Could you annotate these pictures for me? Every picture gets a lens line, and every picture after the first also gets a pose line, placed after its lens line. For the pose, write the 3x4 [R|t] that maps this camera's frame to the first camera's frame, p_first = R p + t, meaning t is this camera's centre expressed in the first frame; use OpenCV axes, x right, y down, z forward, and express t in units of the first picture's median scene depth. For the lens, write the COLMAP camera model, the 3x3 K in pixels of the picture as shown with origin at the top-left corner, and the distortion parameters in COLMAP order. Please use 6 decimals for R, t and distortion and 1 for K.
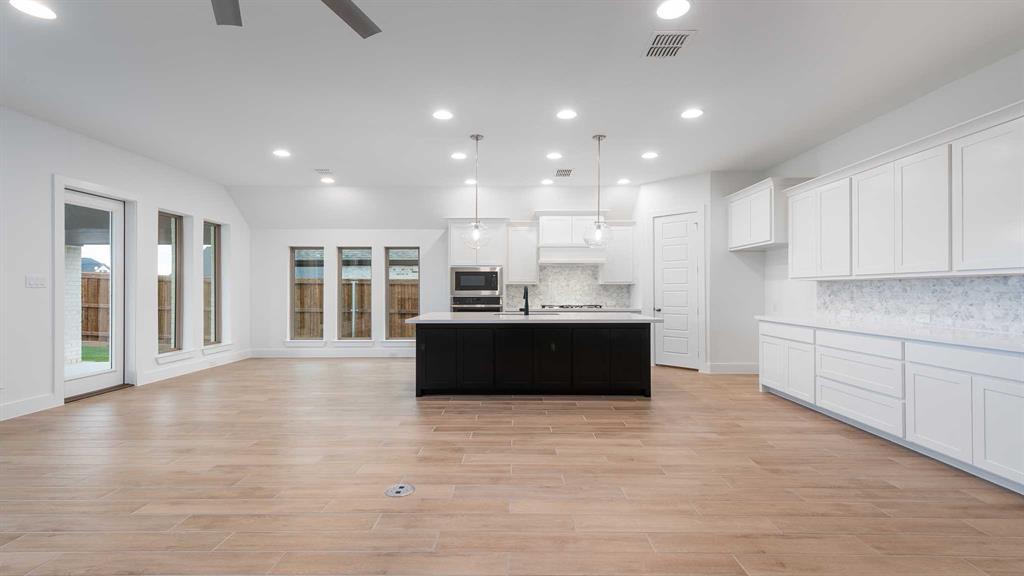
lens RADIAL K [[449.1, 0, 517.3], [0, 449.1, 288.0], [0, 0, 1]] dist [0.010800, -0.000199]
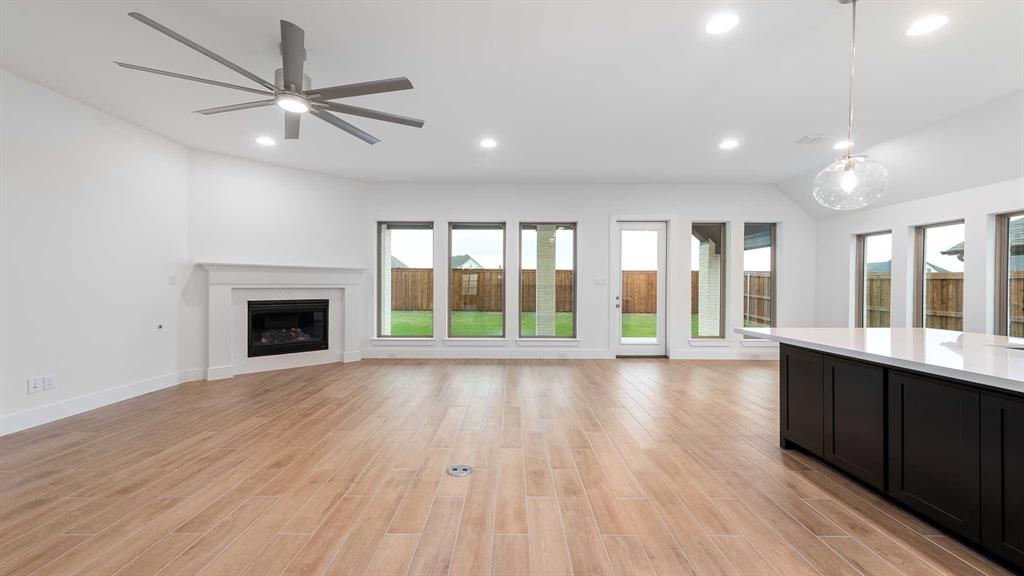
lens RADIAL K [[403.6, 0, 511.0], [0, 403.6, 288.1], [0, 0, 1]] dist [0.021396, -0.000170]
pose [[-0.004028, 0.007143, -0.999966, 0.406238], [0.000371, 0.999974, 0.007142, 0.001827], [0.999992, -0.000342, -0.004030, 0.640665]]
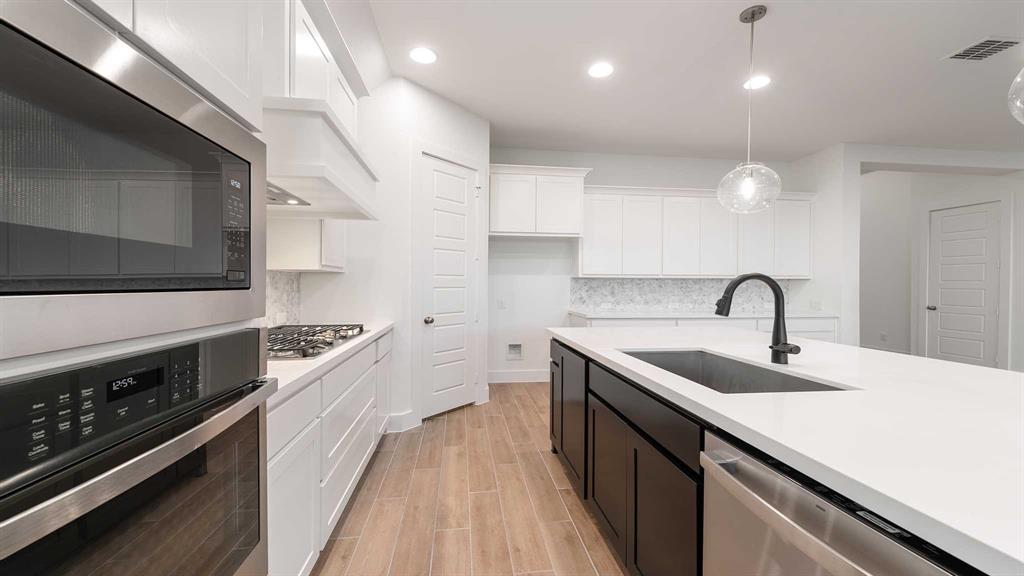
lens RADIAL K [[403.6, 0, 518.4], [0, 403.6, 284.5], [0, 0, 1]] dist [0.021396, -0.000170]
pose [[-0.140897, 0.001020, 0.990024, -0.304893], [-0.009390, 0.999953, -0.002367, 0.004939], [-0.989980, -0.009630, -0.140881, 1.444475]]
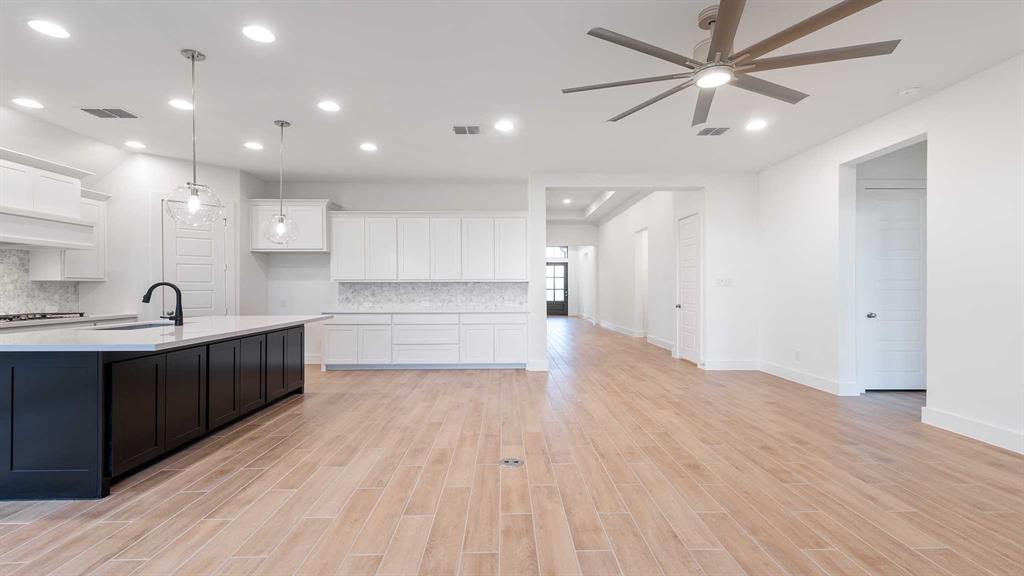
lens RADIAL K [[449.1, 0, 512.7], [0, 449.1, 287.1], [0, 0, 1]] dist [0.010800, -0.000199]
pose [[-0.021325, 0.003355, 0.999767, -0.801341], [-0.002221, 0.999992, -0.003403, 0.002961], [-0.999770, -0.002293, -0.021317, 0.580960]]
